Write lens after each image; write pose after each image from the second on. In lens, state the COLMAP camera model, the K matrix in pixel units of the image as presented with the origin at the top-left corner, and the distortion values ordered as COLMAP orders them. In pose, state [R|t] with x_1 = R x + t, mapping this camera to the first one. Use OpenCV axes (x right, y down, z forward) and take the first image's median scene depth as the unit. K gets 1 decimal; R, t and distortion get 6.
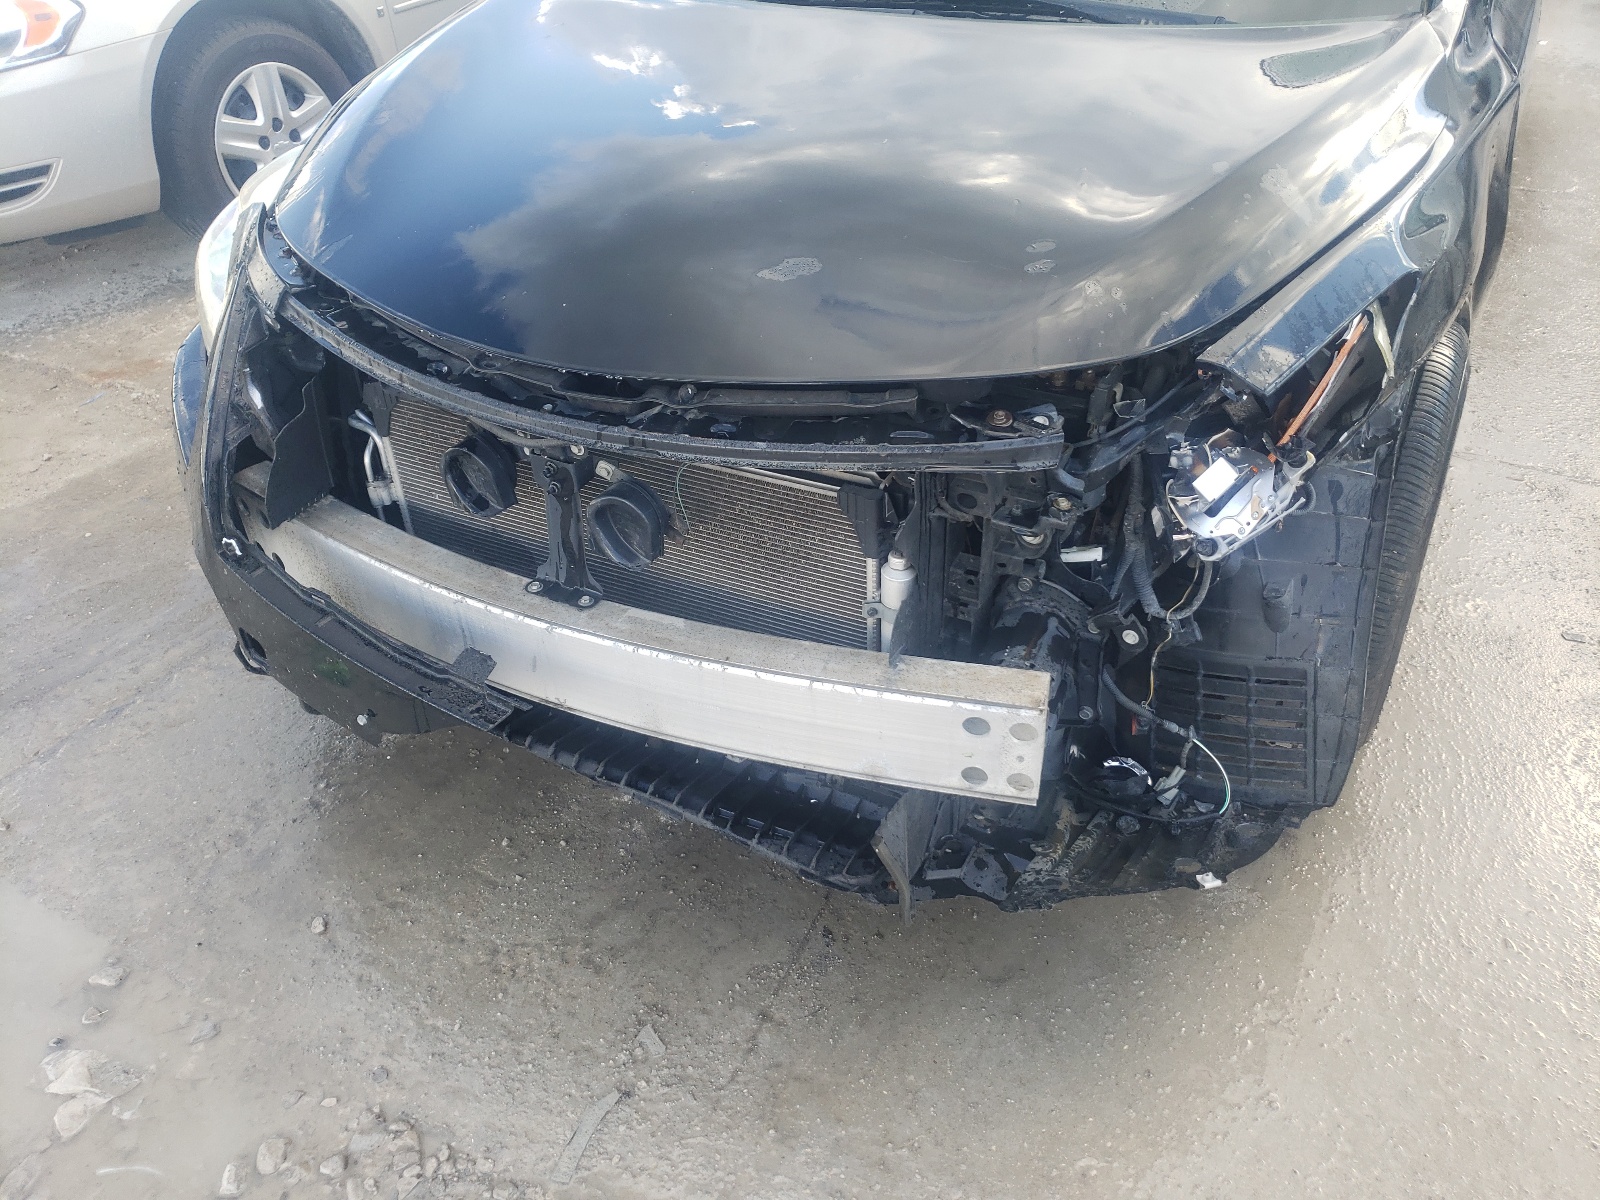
lens RADIAL K [[1242.7, 0, 800.0], [0, 1242.7, 600.0], [0, 0, 1]] dist [-0.003222, -0.015550]
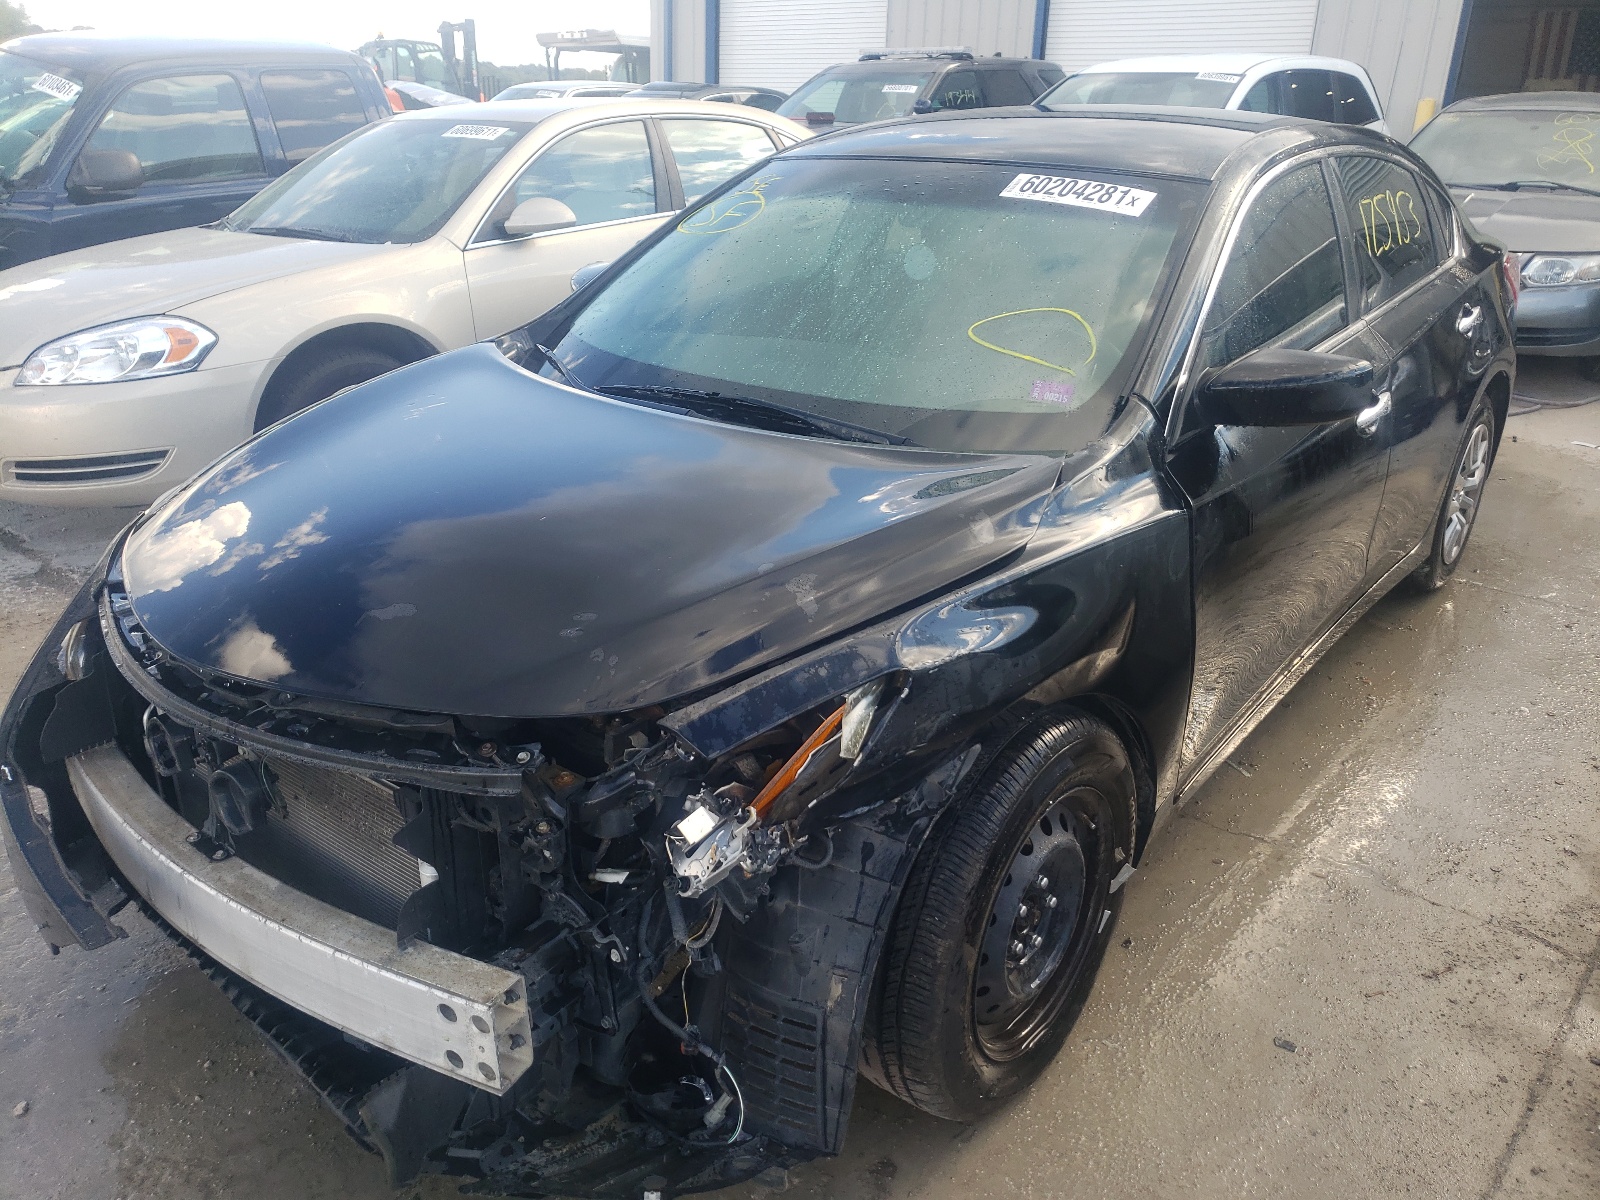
lens RADIAL K [[1212.0, 0, 800.0], [0, 1212.0, 600.0], [0, 0, 1]] dist [0.001846, -0.003138]
pose [[0.978814, 0.107095, -0.174512, 0.575211], [-0.145050, 0.964236, -0.221830, -0.060563], [0.144514, 0.242444, 0.959342, -0.112206]]
